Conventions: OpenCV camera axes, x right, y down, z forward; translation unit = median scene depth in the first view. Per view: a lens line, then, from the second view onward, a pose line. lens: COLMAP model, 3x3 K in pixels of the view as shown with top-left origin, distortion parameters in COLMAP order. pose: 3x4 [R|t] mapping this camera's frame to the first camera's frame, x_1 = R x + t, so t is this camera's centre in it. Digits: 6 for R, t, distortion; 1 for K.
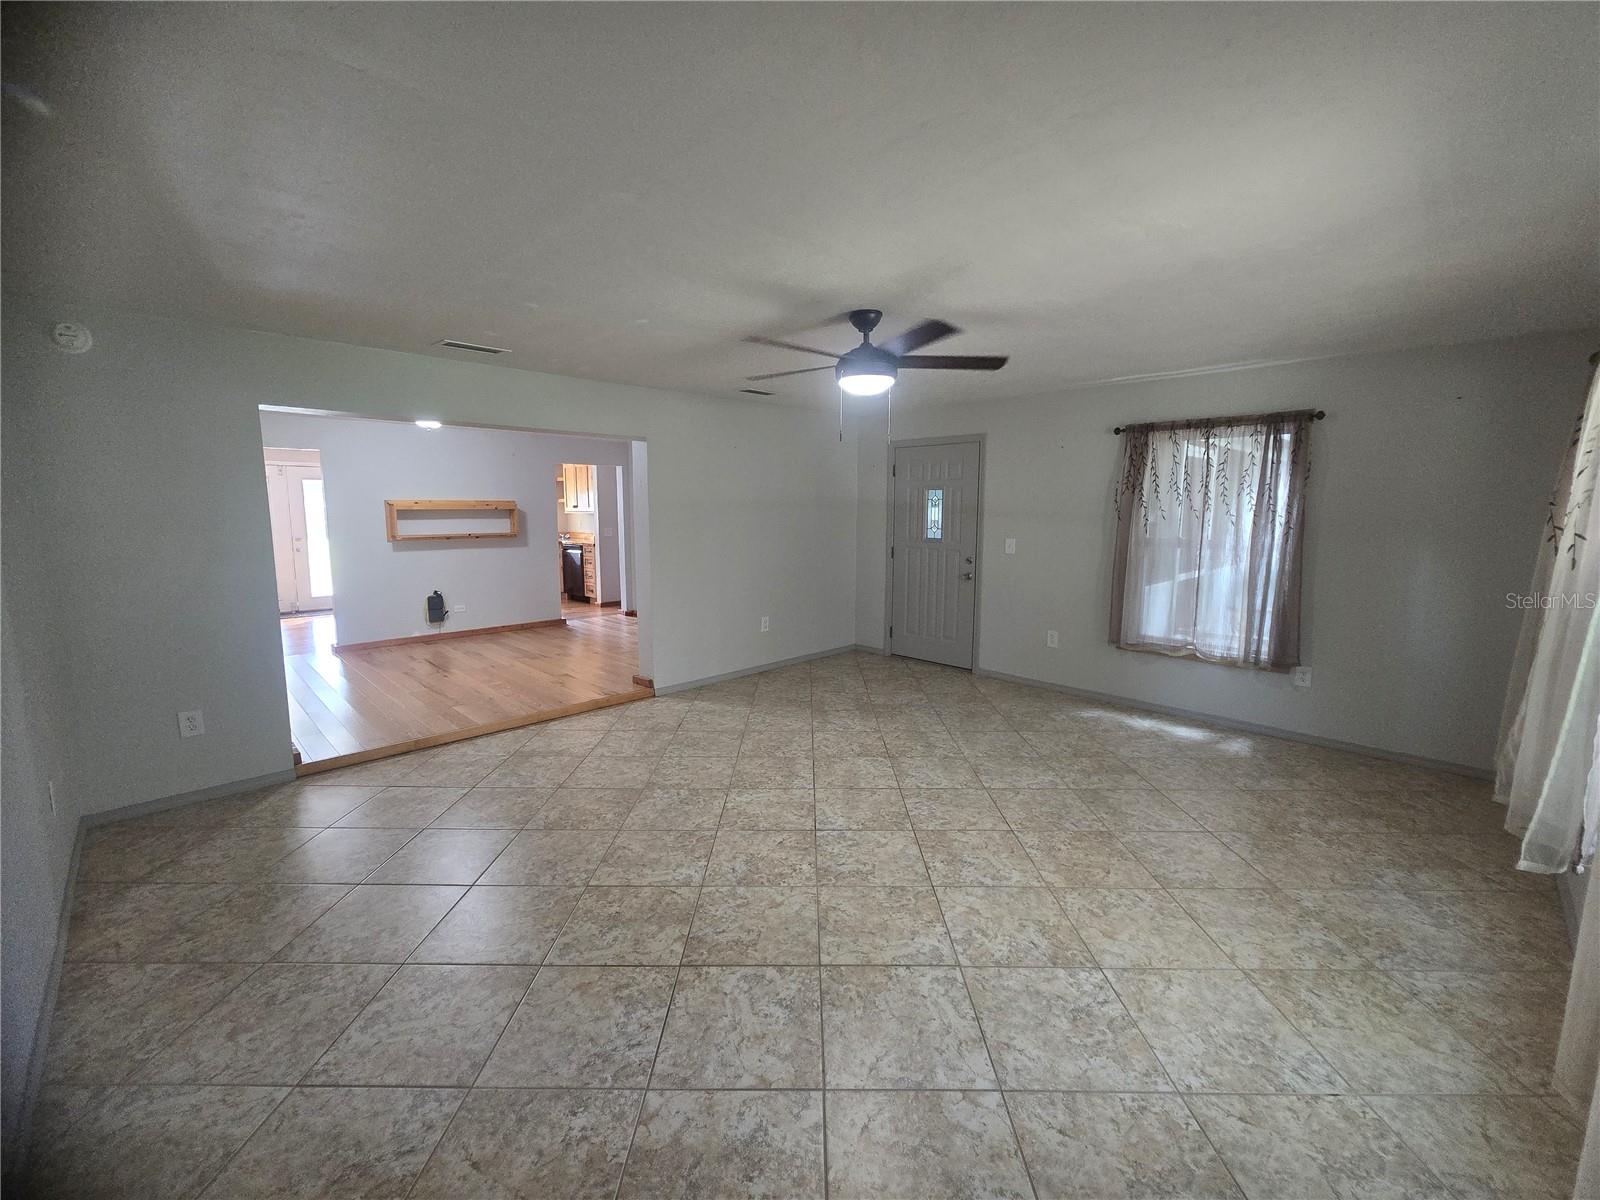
lens RADIAL K [[659.1, 0, 801.0], [0, 659.1, 579.9], [0, 0, 1]] dist [0.000848, 0.000200]
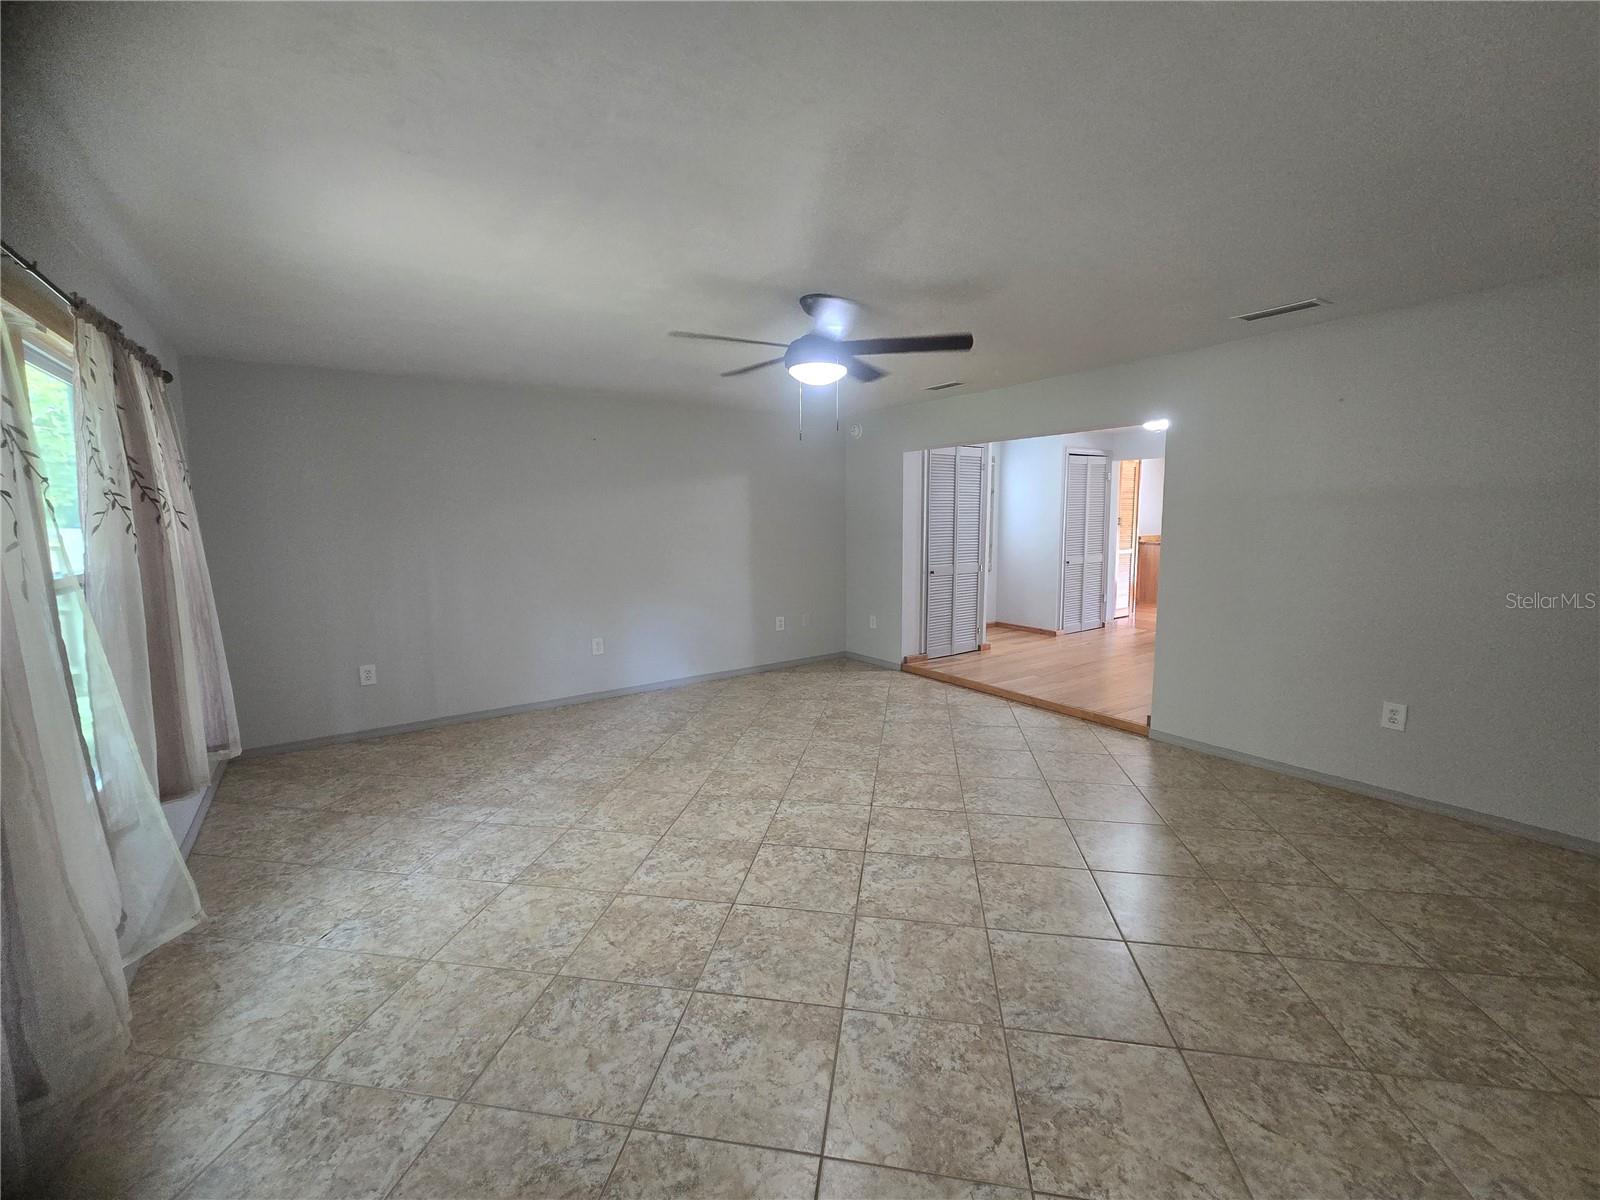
lens RADIAL K [[651.0, 0, 800.0], [0, 651.0, 600.0], [0, 0, 1]] dist [0.000180, -0.000128]
pose [[-0.160436, 0.130588, -0.978370, 0.996820], [-0.097231, 0.984298, 0.147323, -0.107920], [0.982246, 0.118764, -0.145219, 1.103530]]
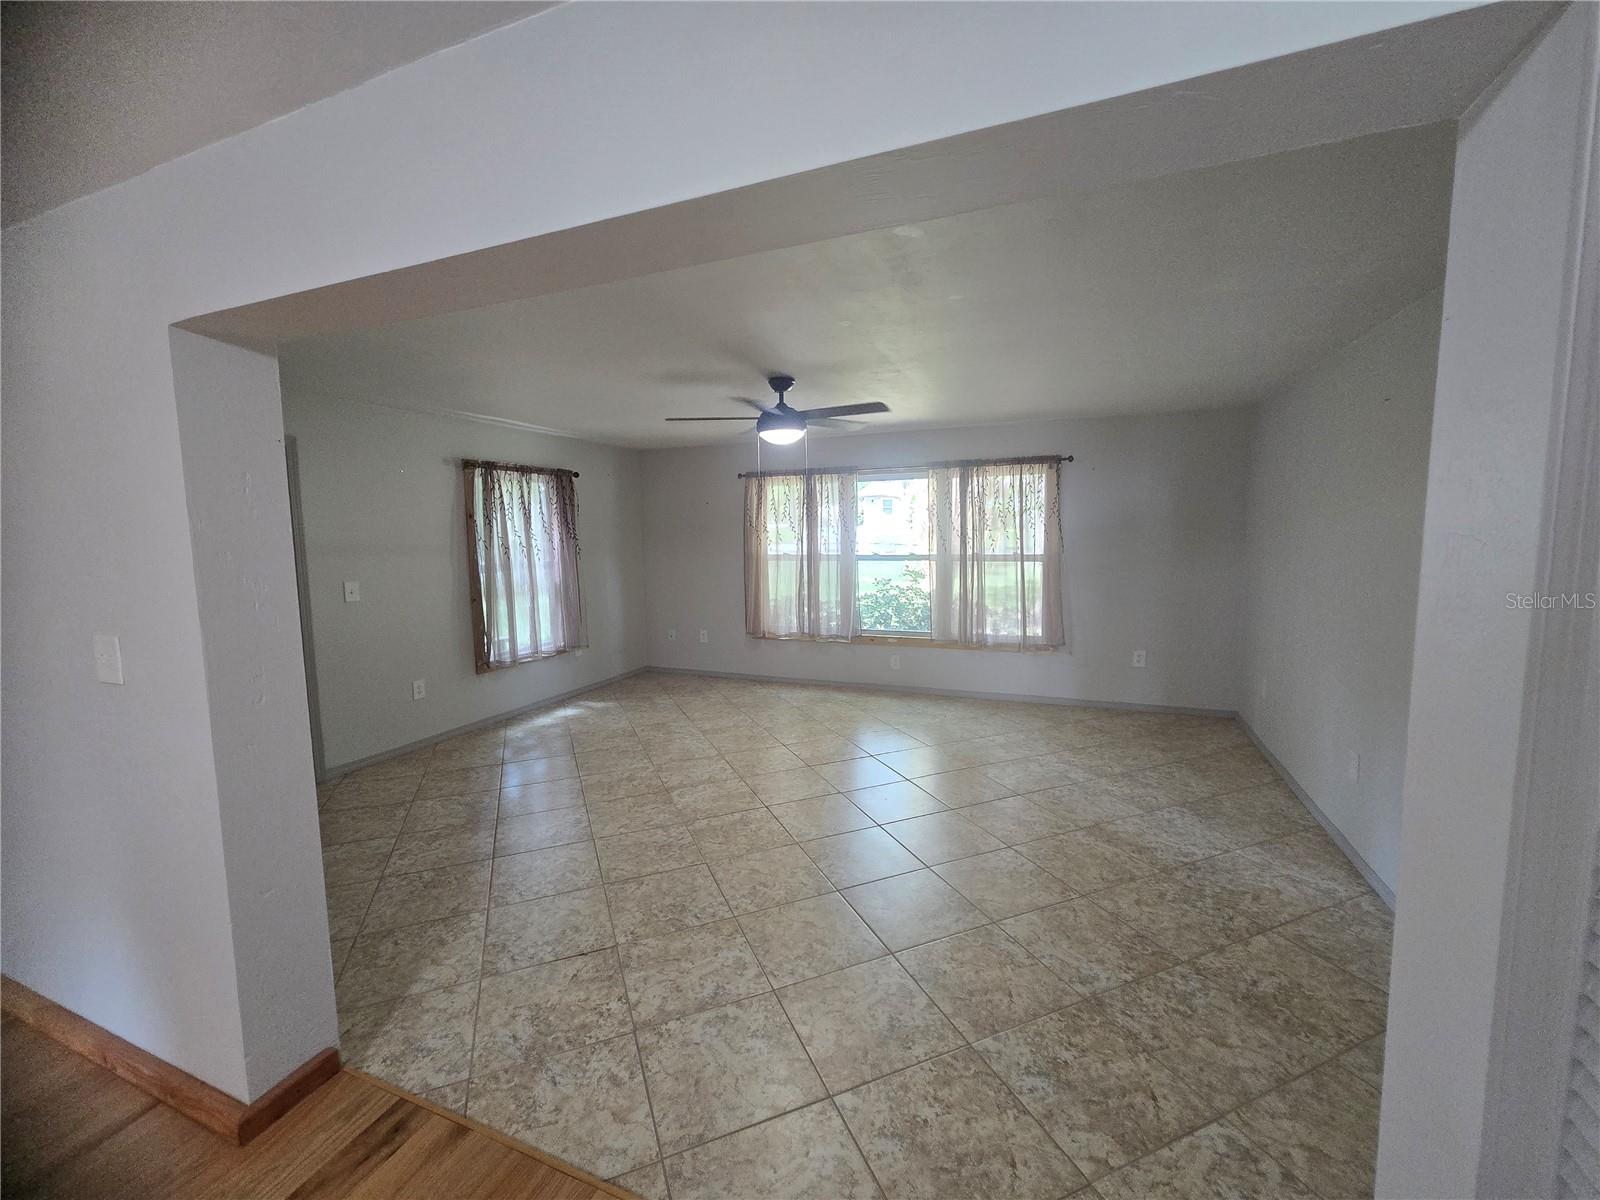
lens RADIAL K [[659.1, 0, 801.0], [0, 659.1, 579.9], [0, 0, 1]] dist [0.000848, 0.000200]
pose [[-0.393563, -0.067543, 0.916813, -1.024939], [0.114452, 0.985938, 0.121767, -0.171592], [-0.912145, 0.152854, -0.380298, 1.423124]]
